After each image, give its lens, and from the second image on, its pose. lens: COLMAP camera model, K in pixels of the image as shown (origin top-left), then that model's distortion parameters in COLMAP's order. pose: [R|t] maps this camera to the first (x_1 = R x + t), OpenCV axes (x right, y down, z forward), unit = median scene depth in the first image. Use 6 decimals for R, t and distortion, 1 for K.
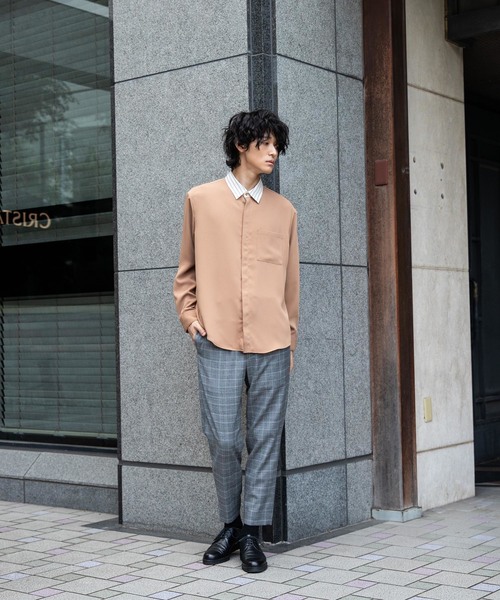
lens RADIAL K [[1117.2, 0, 240.2], [0, 1117.2, 315.7], [0, 0, 1]] dist [-0.026166, 0.000000]
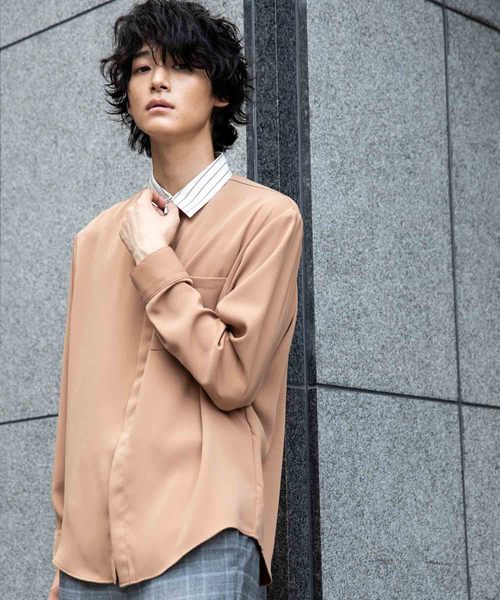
lens RADIAL K [[1544.5, 0, 264.1], [0, 1544.5, 340.7], [0, 0, 1]] dist [0.125119, 0.000000]
pose [[0.996241, -0.014922, -0.085329, 0.064302], [0.002626, 0.989801, -0.142429, 0.020735], [0.086584, 0.141670, 0.986120, 0.351621]]
